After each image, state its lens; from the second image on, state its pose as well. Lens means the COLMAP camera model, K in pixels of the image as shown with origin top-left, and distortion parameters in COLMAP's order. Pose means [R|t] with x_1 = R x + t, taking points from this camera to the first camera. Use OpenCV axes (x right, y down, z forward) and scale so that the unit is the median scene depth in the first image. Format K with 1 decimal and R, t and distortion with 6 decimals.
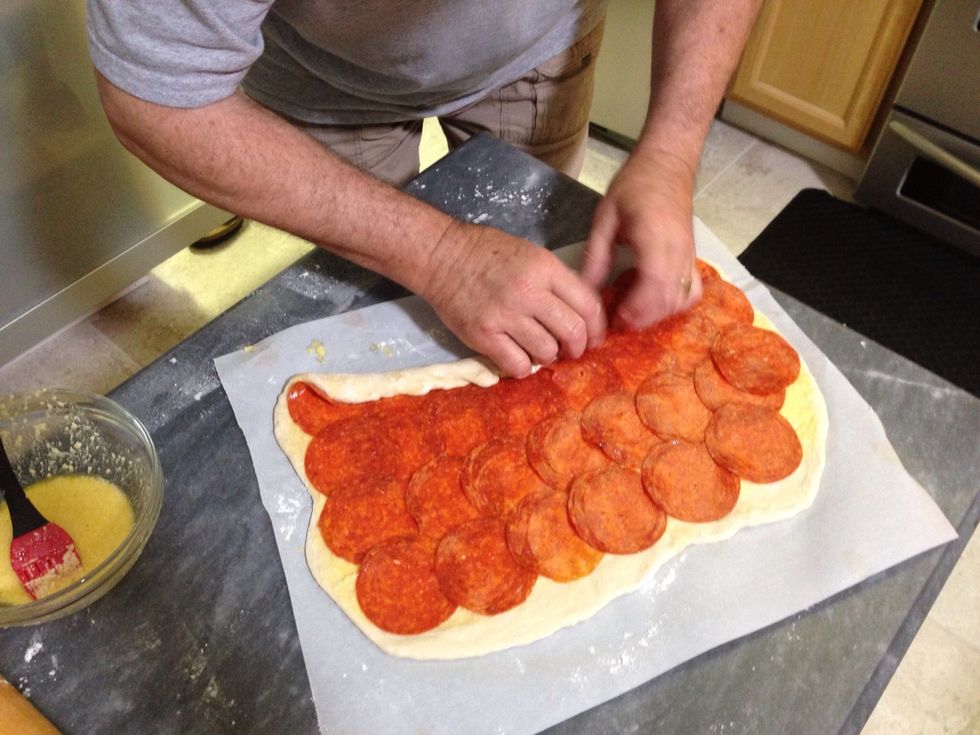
lens RADIAL K [[879.6, 0, 501.9], [0, 879.6, 365.6], [0, 0, 1]] dist [0.113253, -0.205021]
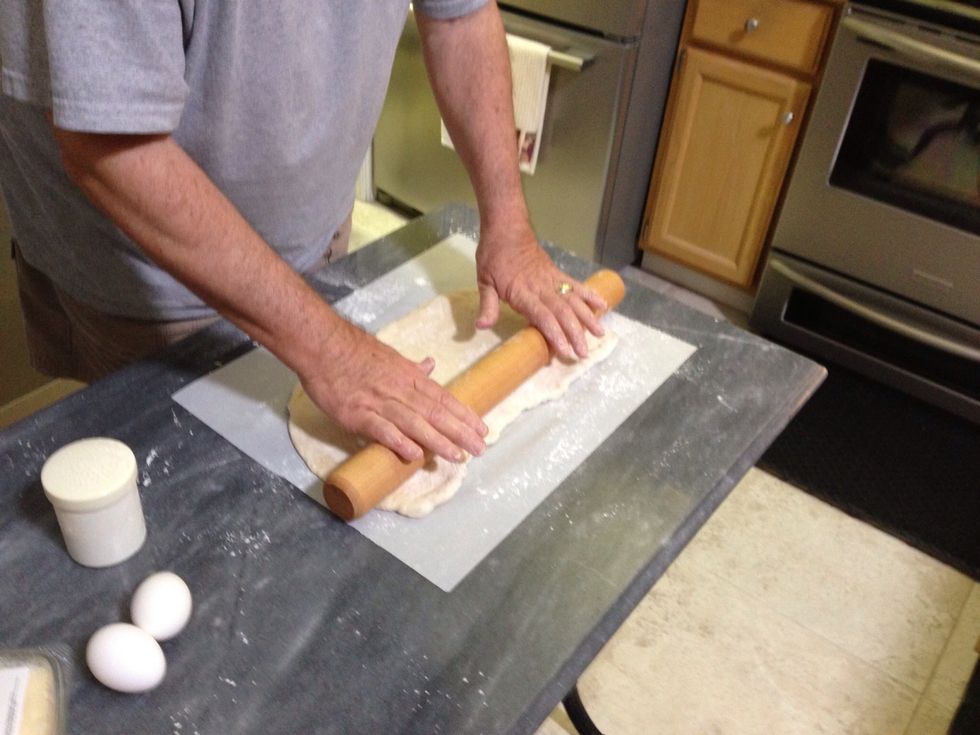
lens RADIAL K [[879.6, 0, 503.3], [0, 879.6, 368.4], [0, 0, 1]] dist [0.113253, -0.205021]
pose [[0.998209, 0.013848, 0.058198, -0.028663], [-0.000085, 0.973164, -0.230114, 0.401186], [-0.059823, 0.229697, 0.971422, -0.386965]]
